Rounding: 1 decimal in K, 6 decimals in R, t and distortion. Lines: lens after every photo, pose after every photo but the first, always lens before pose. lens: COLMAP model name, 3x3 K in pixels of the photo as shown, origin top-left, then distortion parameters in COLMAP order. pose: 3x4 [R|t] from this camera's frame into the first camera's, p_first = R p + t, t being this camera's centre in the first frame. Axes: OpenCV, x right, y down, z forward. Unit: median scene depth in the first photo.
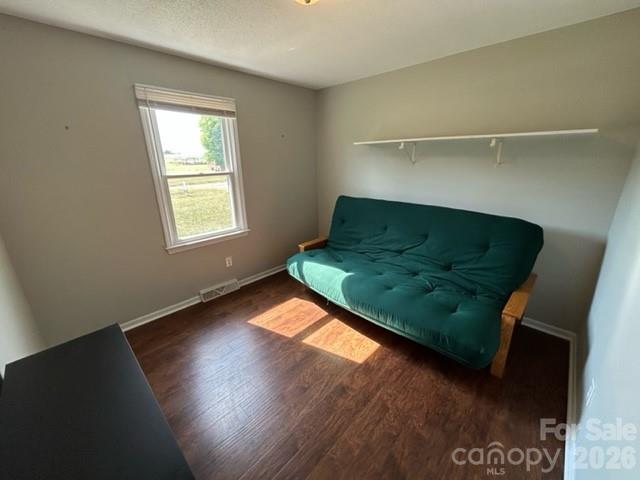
lens RADIAL K [[257.4, 0, 321.3], [0, 257.4, 241.0], [0, 0, 1]] dist [-0.002884, 0.000056]
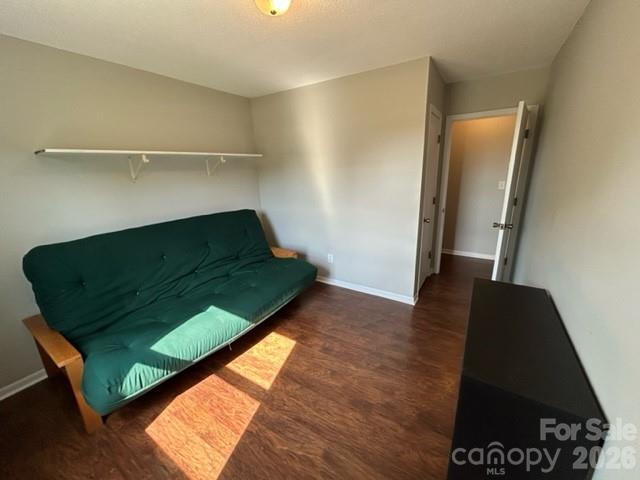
lens RADIAL K [[257.4, 0, 320.8], [0, 257.4, 237.3], [0, 0, 1]] dist [-0.002884, 0.000056]
pose [[-0.197616, -0.248283, 0.948316, -0.724540], [0.329140, 0.894428, 0.302762, -0.224185], [-0.923371, 0.371959, -0.095033, 0.701932]]
